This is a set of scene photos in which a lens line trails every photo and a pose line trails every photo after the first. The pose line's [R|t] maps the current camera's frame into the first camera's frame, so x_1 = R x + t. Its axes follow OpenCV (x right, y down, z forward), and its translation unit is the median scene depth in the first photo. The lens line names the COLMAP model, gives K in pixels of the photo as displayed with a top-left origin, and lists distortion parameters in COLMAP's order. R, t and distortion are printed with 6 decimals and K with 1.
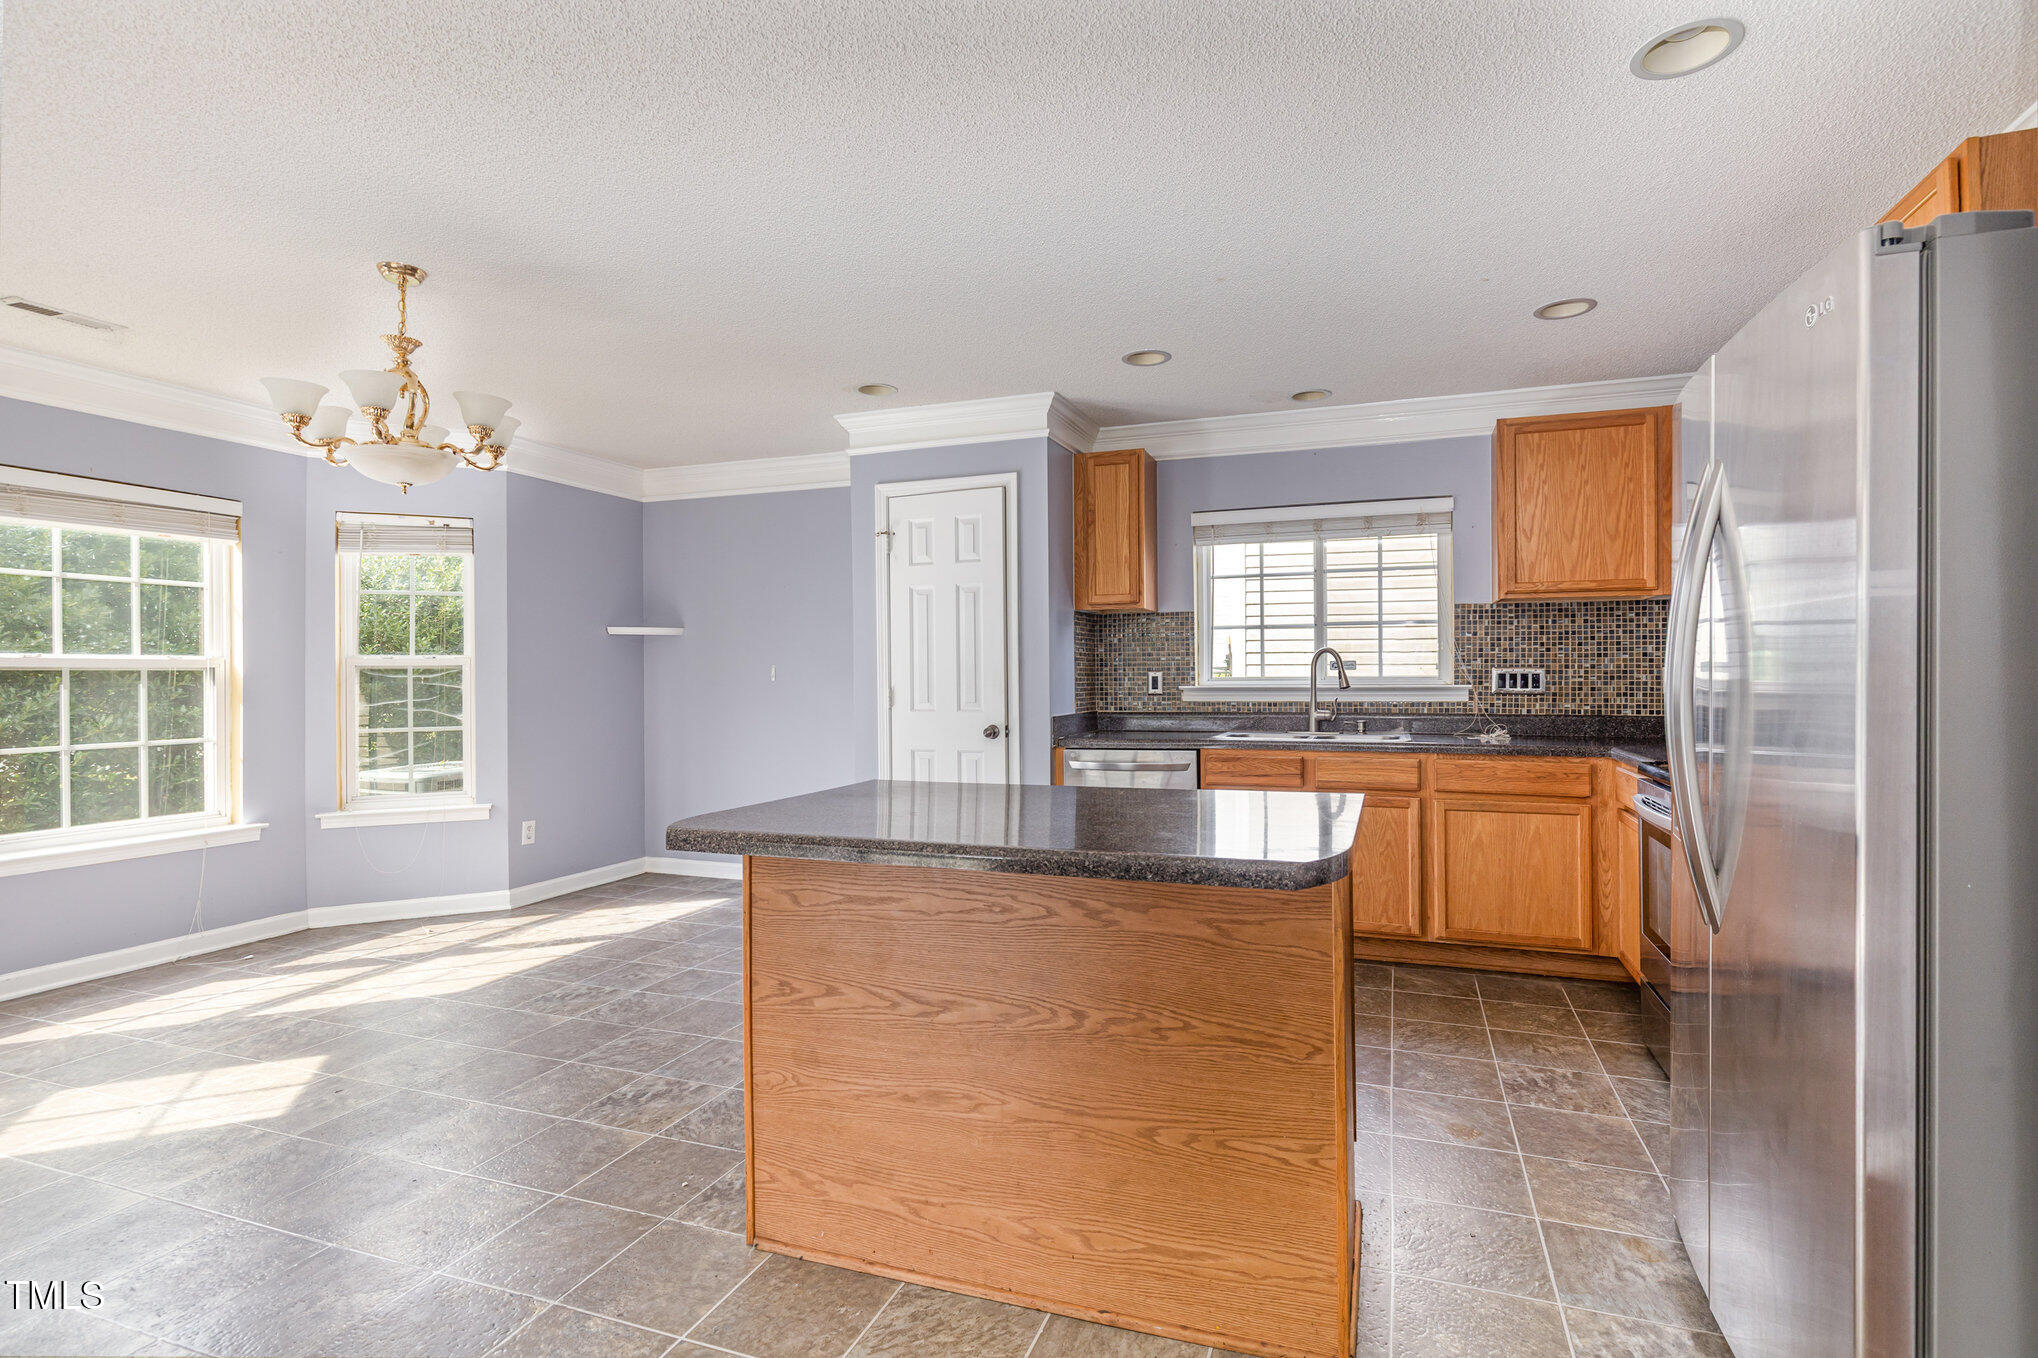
lens RADIAL K [[977.3, 0, 1035.6], [0, 977.3, 674.5], [0, 0, 1]] dist [0.001064, -0.002240]
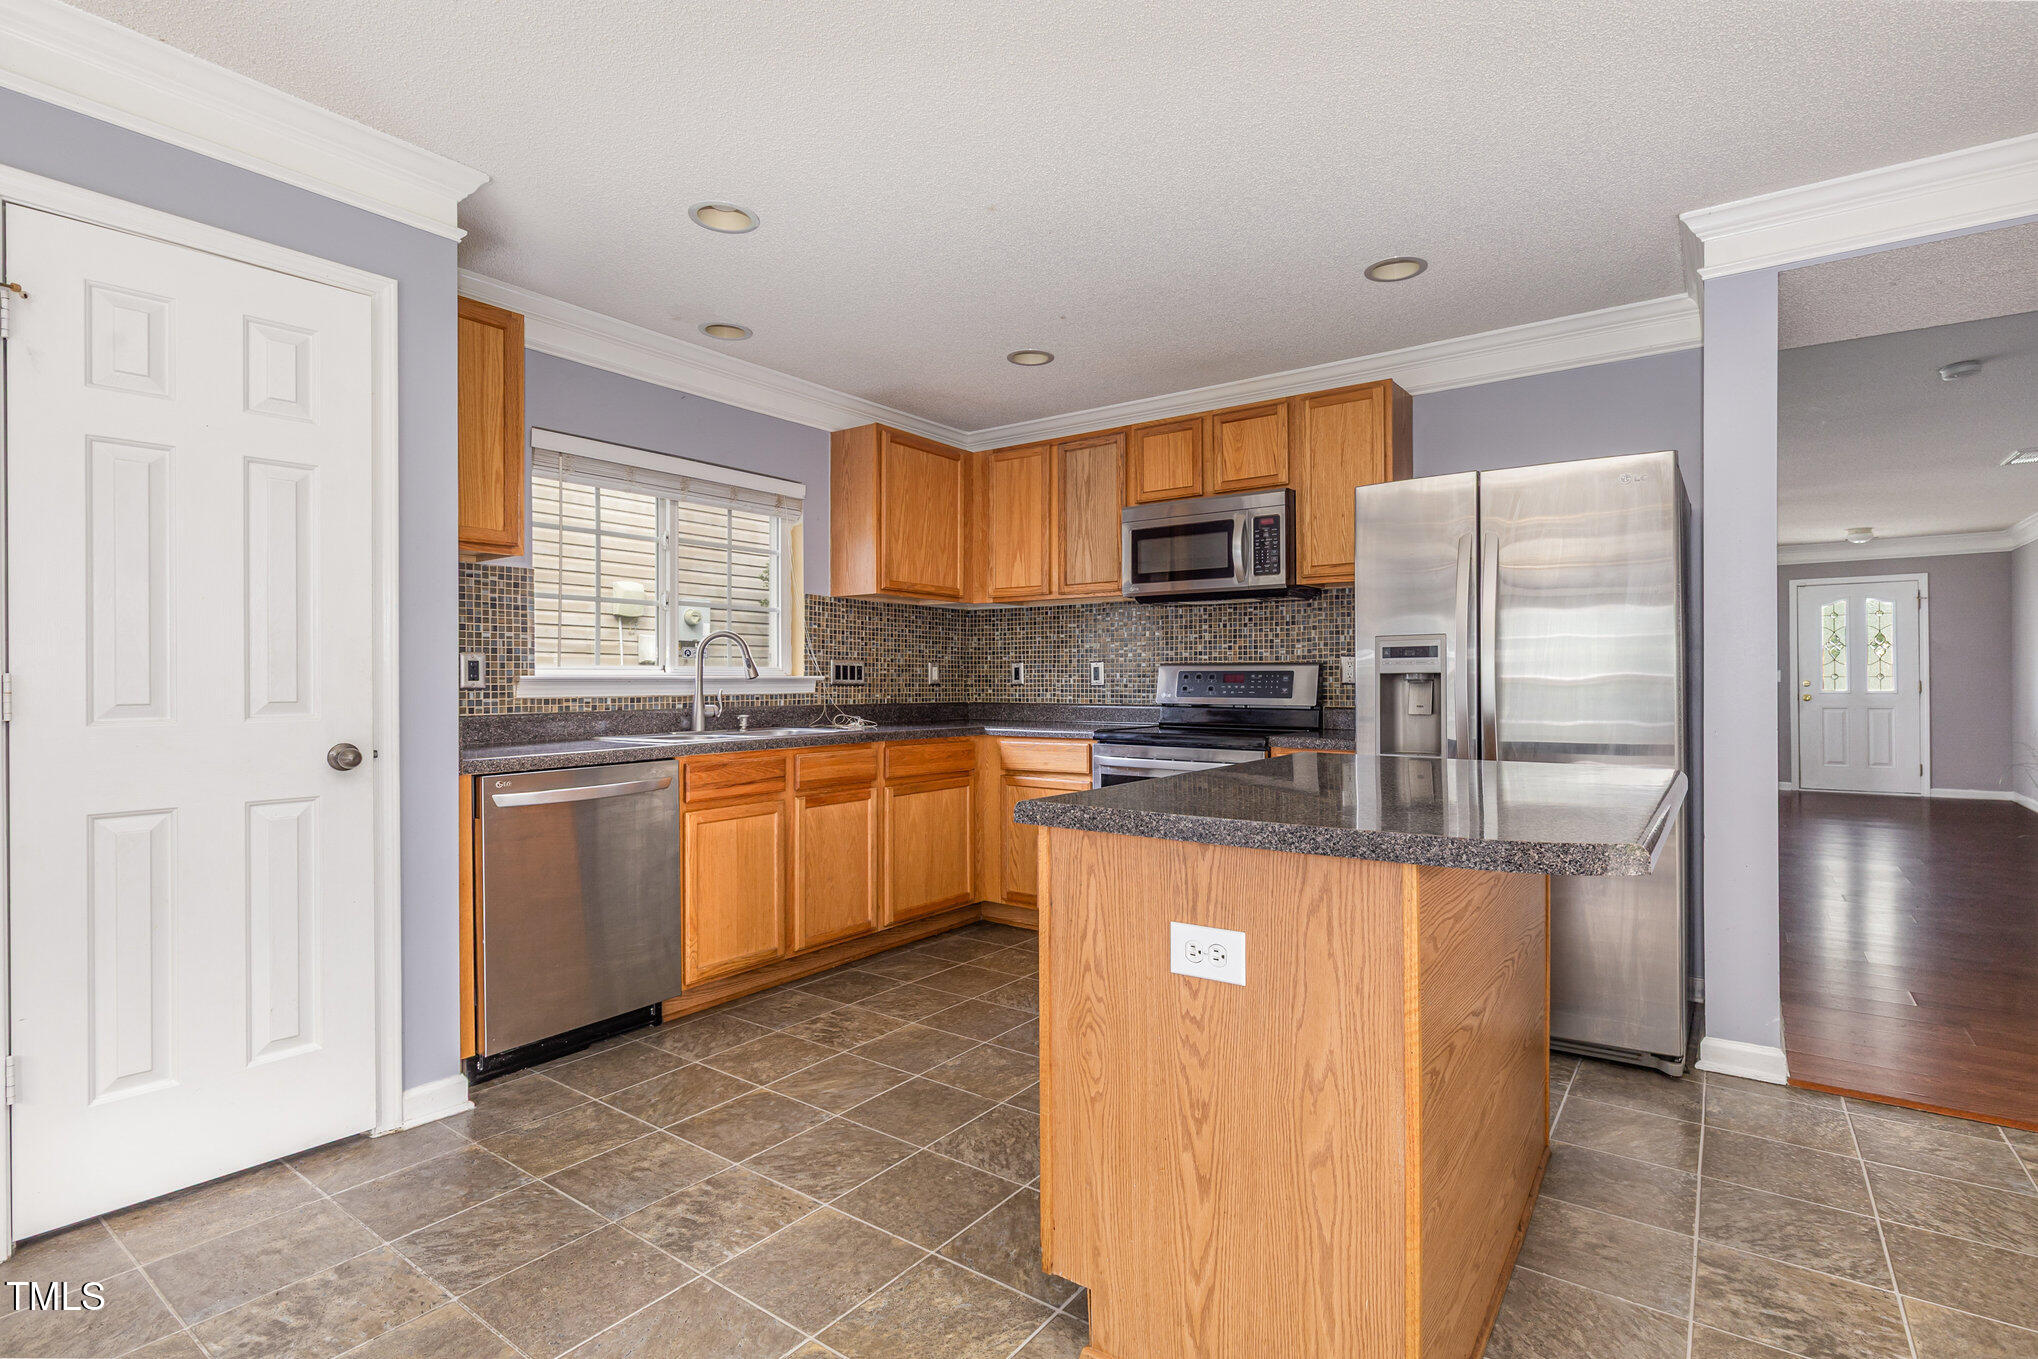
lens RADIAL K [[977.3, 0, 1034.1], [0, 977.3, 685.5], [0, 0, 1]] dist [0.001064, -0.002240]
pose [[0.257692, 0.002443, 0.966224, -0.468572], [0.002122, 0.999993, -0.003095, 0.023818], [-0.966225, 0.002848, 0.257685, 0.532534]]
